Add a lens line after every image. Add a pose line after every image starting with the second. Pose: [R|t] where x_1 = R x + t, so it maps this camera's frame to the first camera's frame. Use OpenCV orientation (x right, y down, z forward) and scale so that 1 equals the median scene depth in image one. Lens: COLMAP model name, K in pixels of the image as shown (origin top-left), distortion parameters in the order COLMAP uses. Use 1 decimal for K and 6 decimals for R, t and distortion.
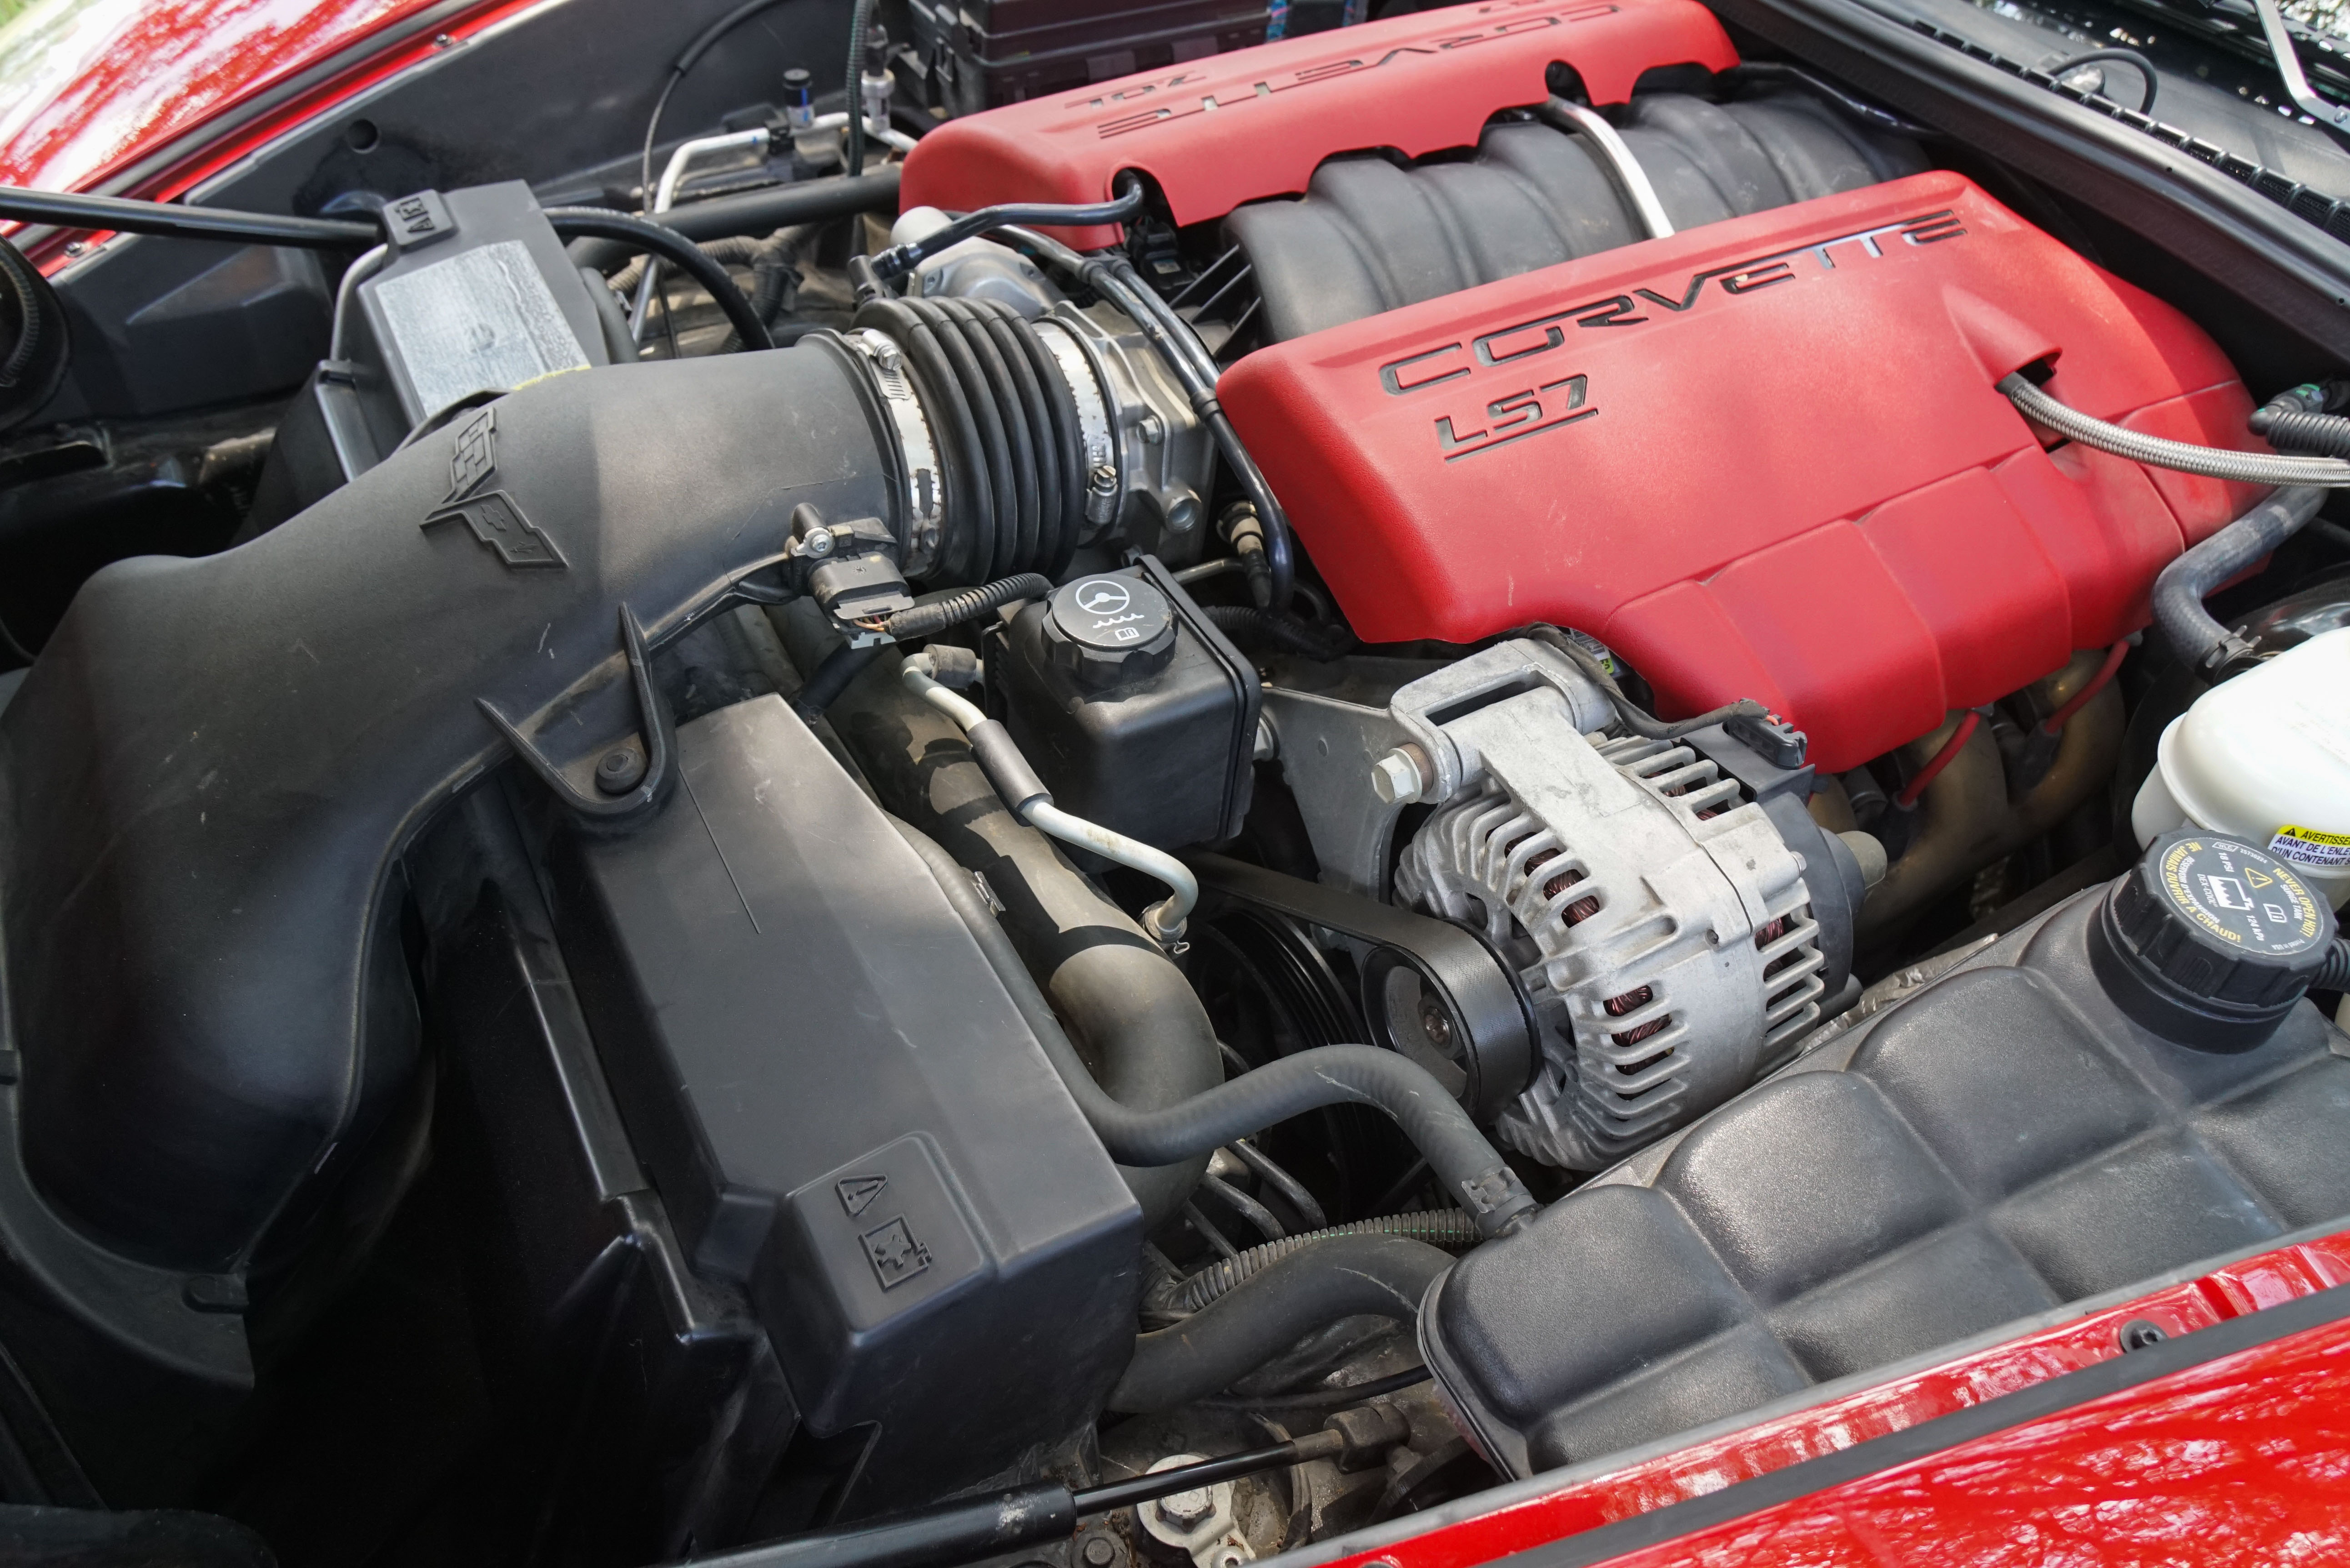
lens RADIAL K [[1656.1, 0, 1182.3], [0, 1656.1, 797.3], [0, 0, 1]] dist [-0.133719, 0.102998]
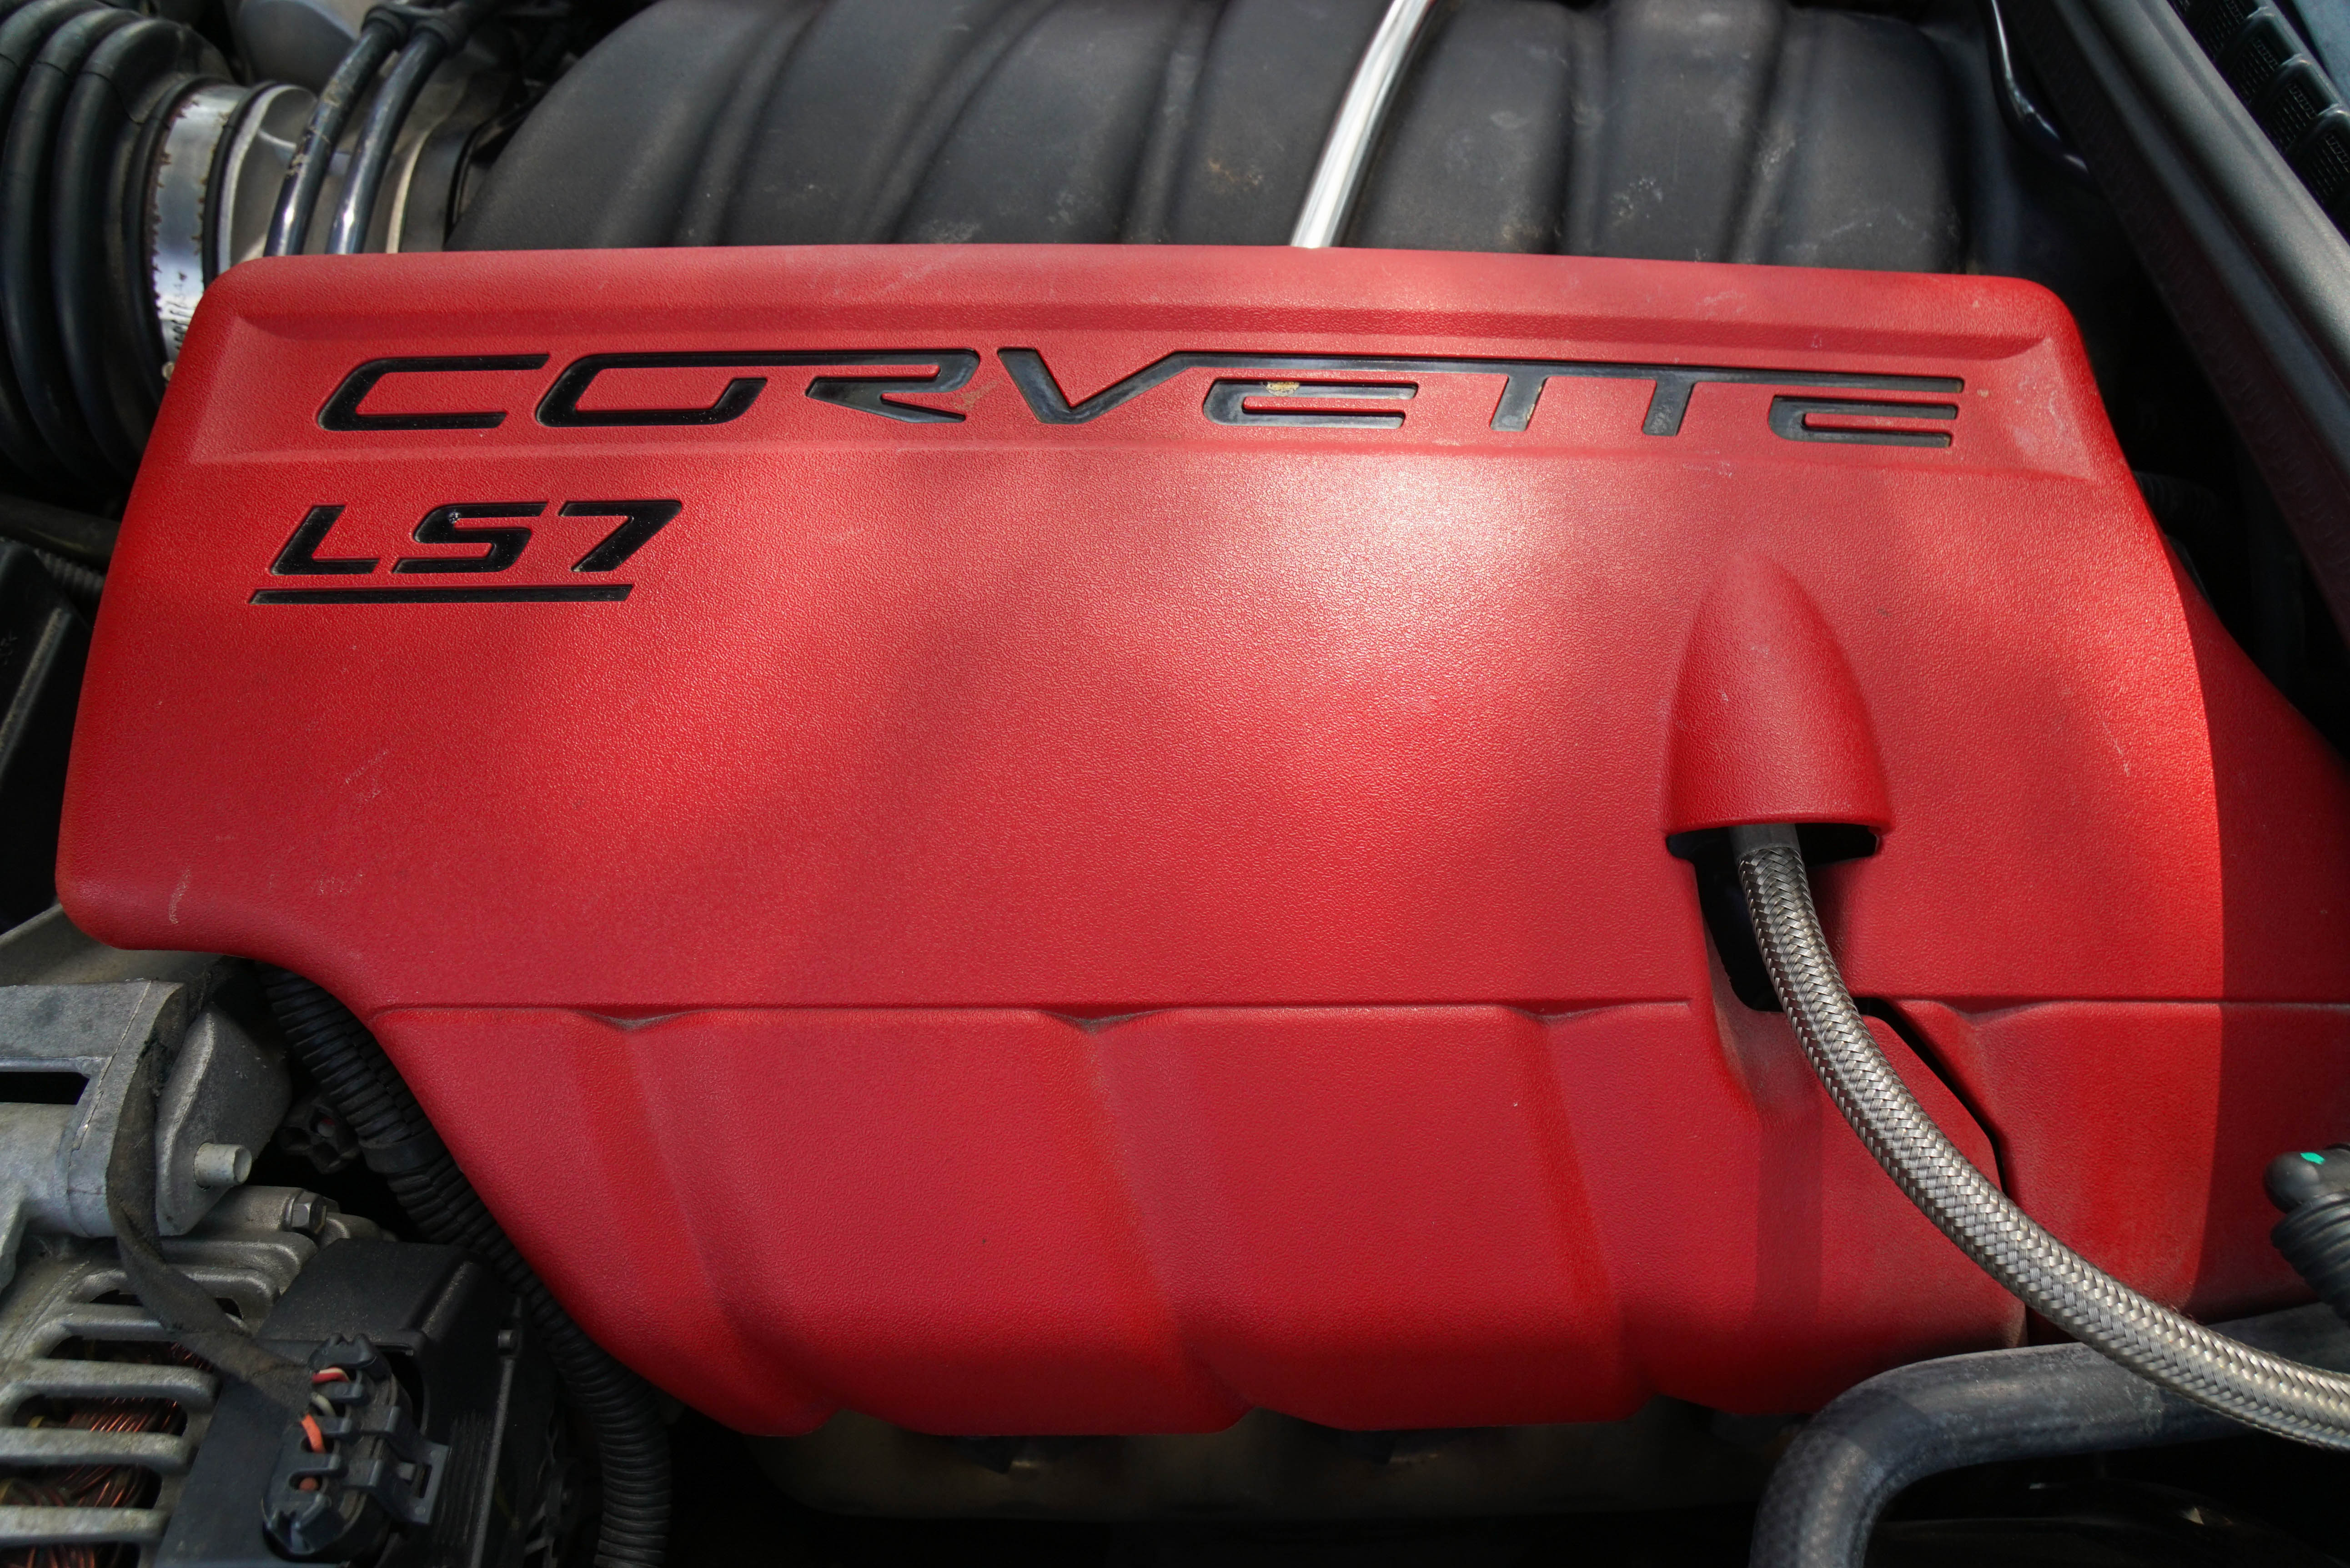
lens RADIAL K [[1656.1, 0, 1201.1], [0, 1656.1, 783.1], [0, 0, 1]] dist [-0.133719, 0.102998]
pose [[0.875496, 0.403388, -0.266056, 0.542475], [-0.350021, 0.908977, 0.226375, -0.347194], [0.333156, -0.105065, 0.937000, 0.592904]]
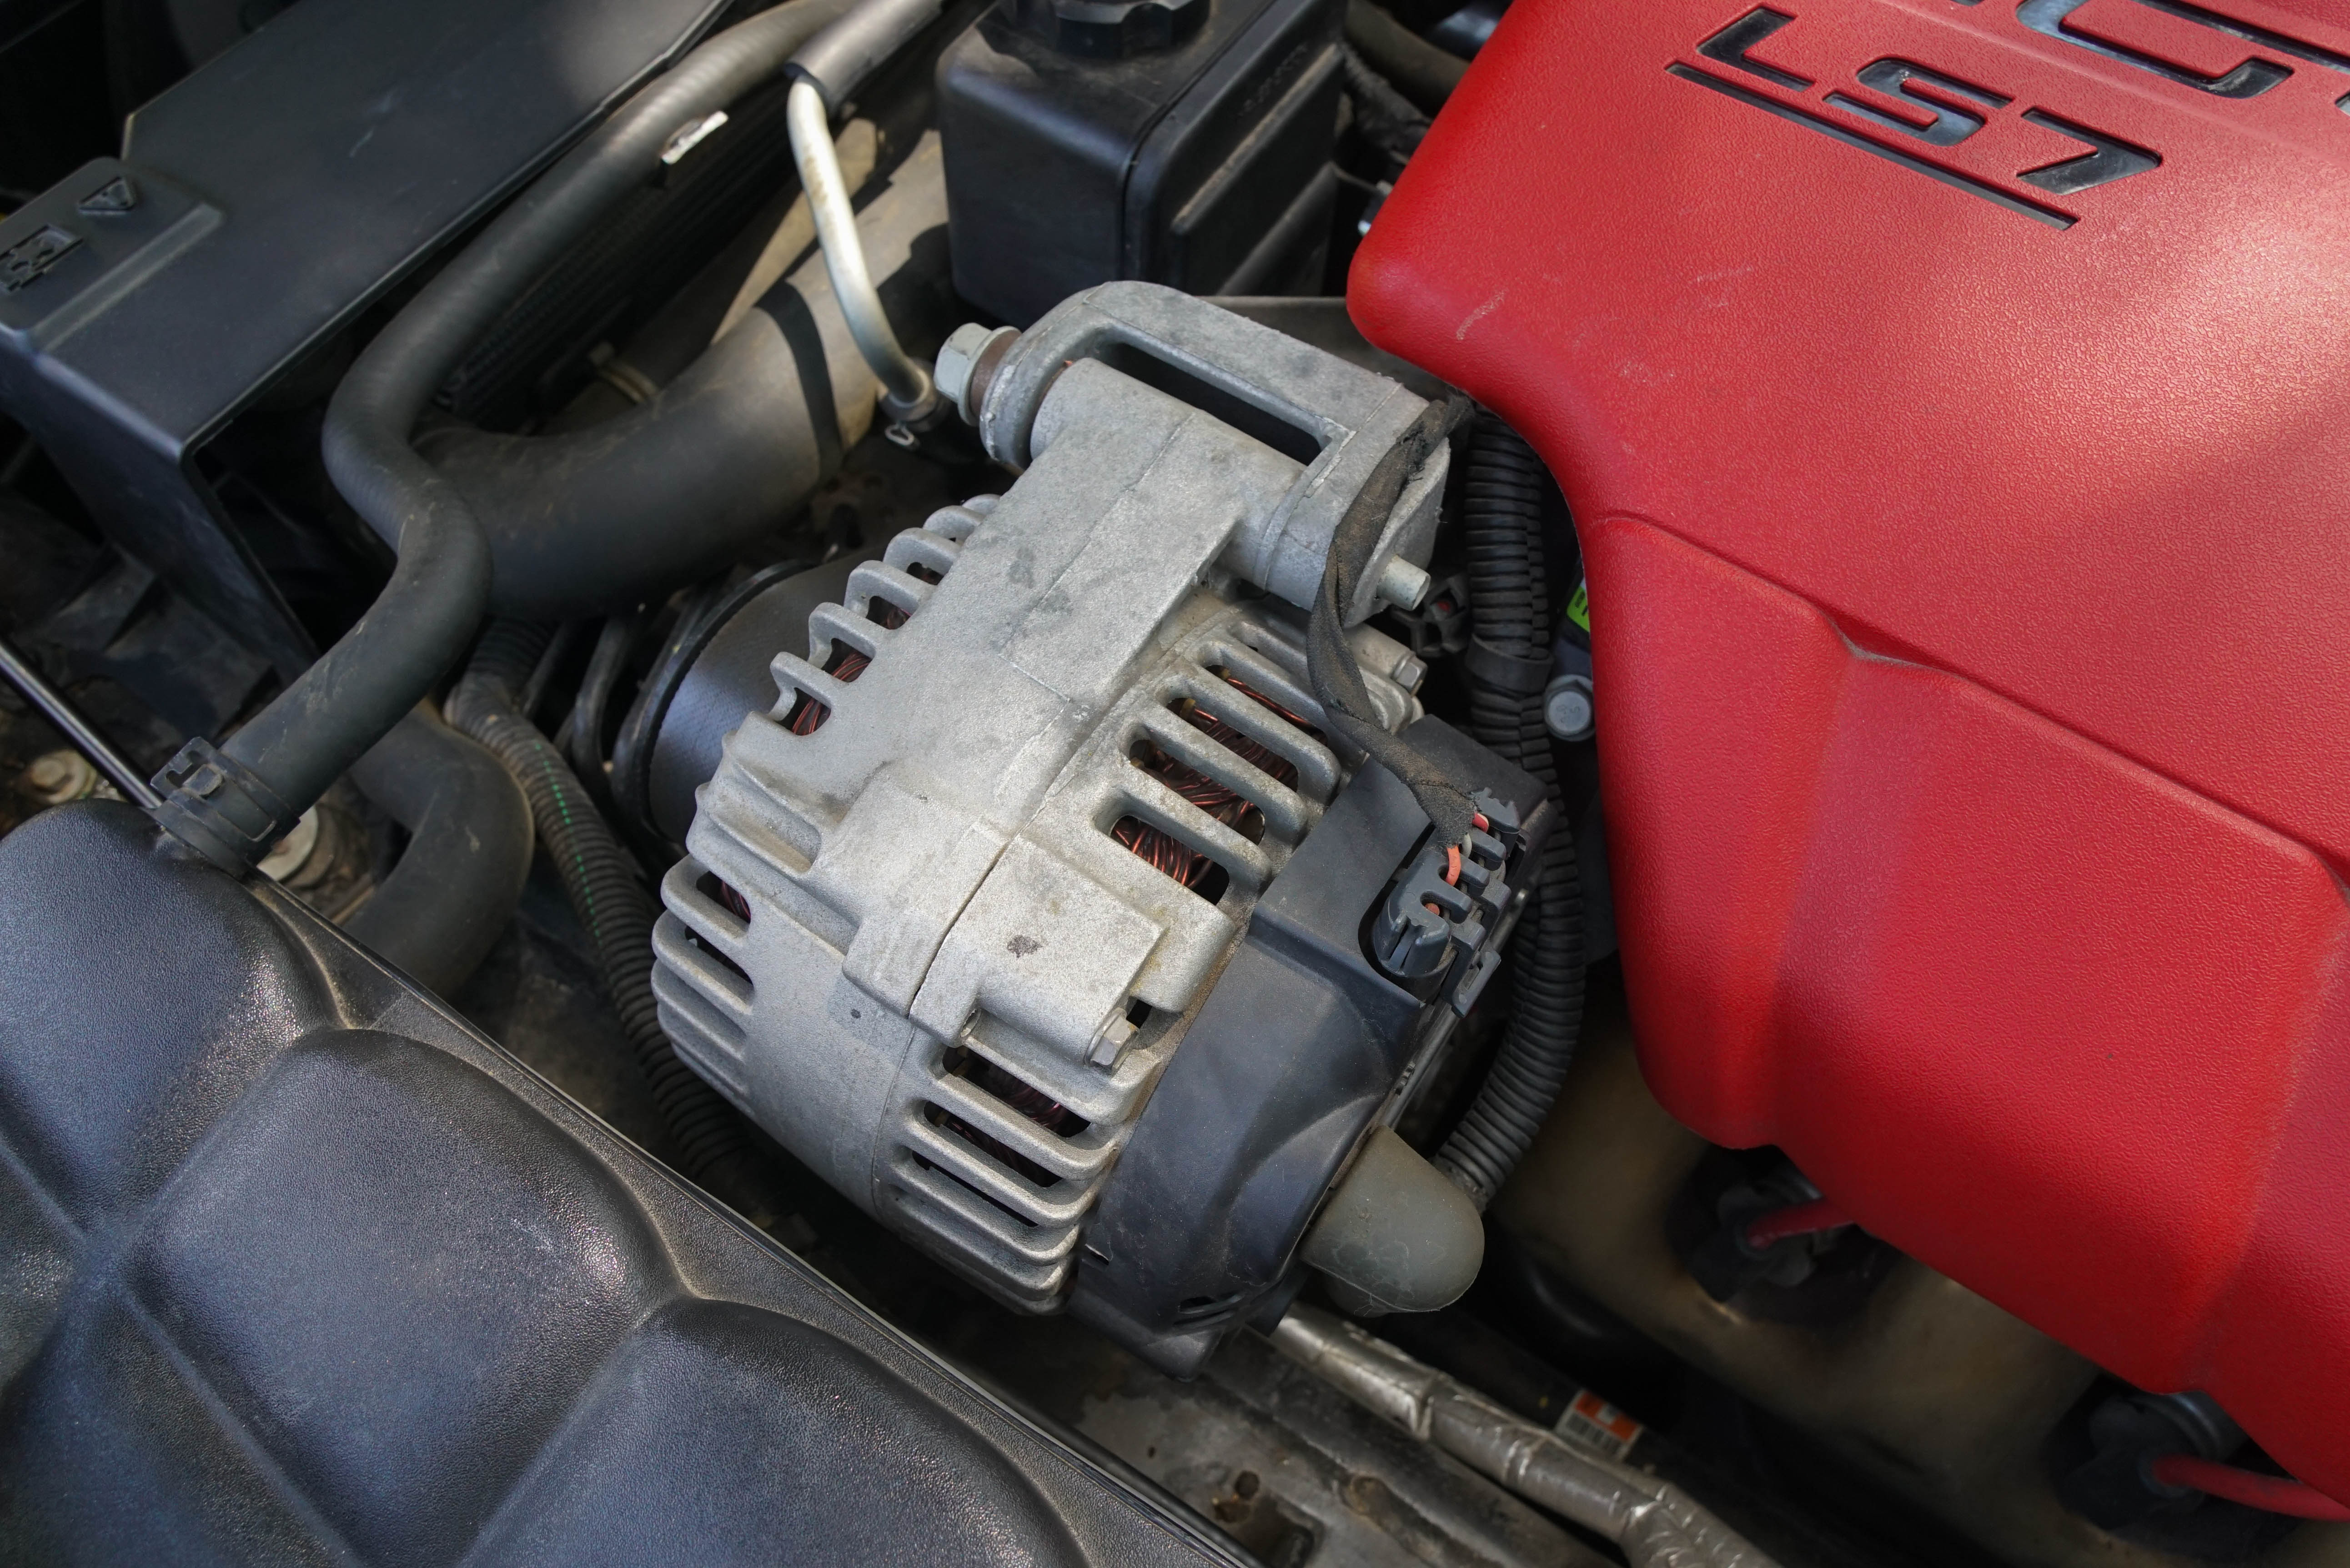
lens RADIAL K [[1656.1, 0, 1208.2], [0, 1656.1, 799.1], [0, 0, 1]] dist [-0.133719, 0.102998]
pose [[0.455941, 0.769995, -0.446347, 0.444964], [-0.628042, 0.633698, 0.451653, -0.184968], [0.630619, 0.074397, 0.772518, 0.541131]]
